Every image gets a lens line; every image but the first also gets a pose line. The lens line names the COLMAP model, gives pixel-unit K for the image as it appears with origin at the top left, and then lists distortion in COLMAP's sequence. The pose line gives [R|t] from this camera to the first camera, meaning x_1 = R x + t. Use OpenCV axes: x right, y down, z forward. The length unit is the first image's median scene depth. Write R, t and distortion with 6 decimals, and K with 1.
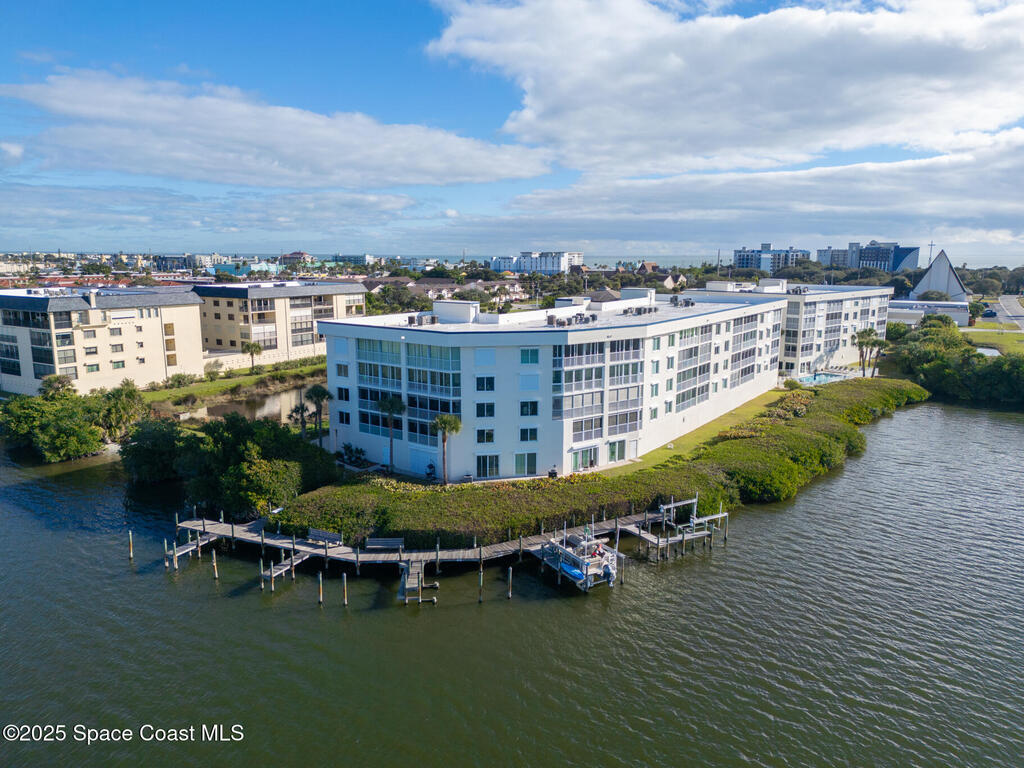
lens RADIAL K [[720.3, 0, 514.6], [0, 720.3, 385.4], [0, 0, 1]] dist [0.115609, -0.148556]
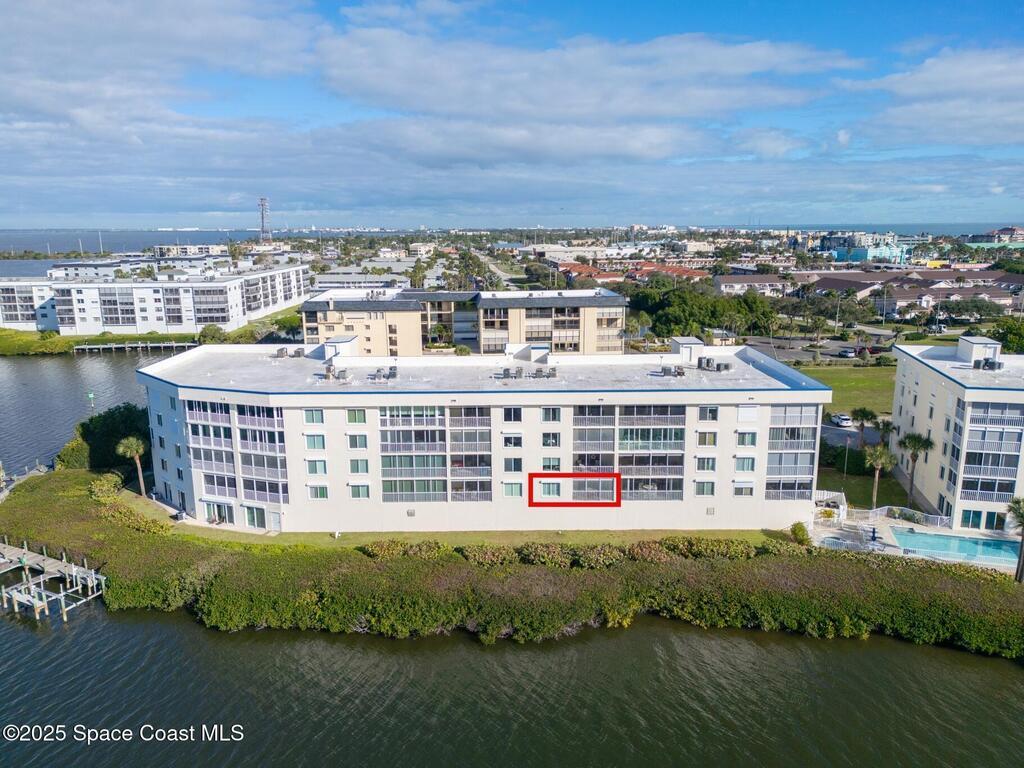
lens RADIAL K [[720.3, 0, 514.6], [0, 720.3, 385.4], [0, 0, 1]] dist [0.115609, -0.148556]
pose [[0.570576, 0.169263, -0.803613, 0.953974], [-0.138675, 0.984336, 0.108868, -0.205789], [0.809452, 0.049323, 0.585111, 0.613875]]
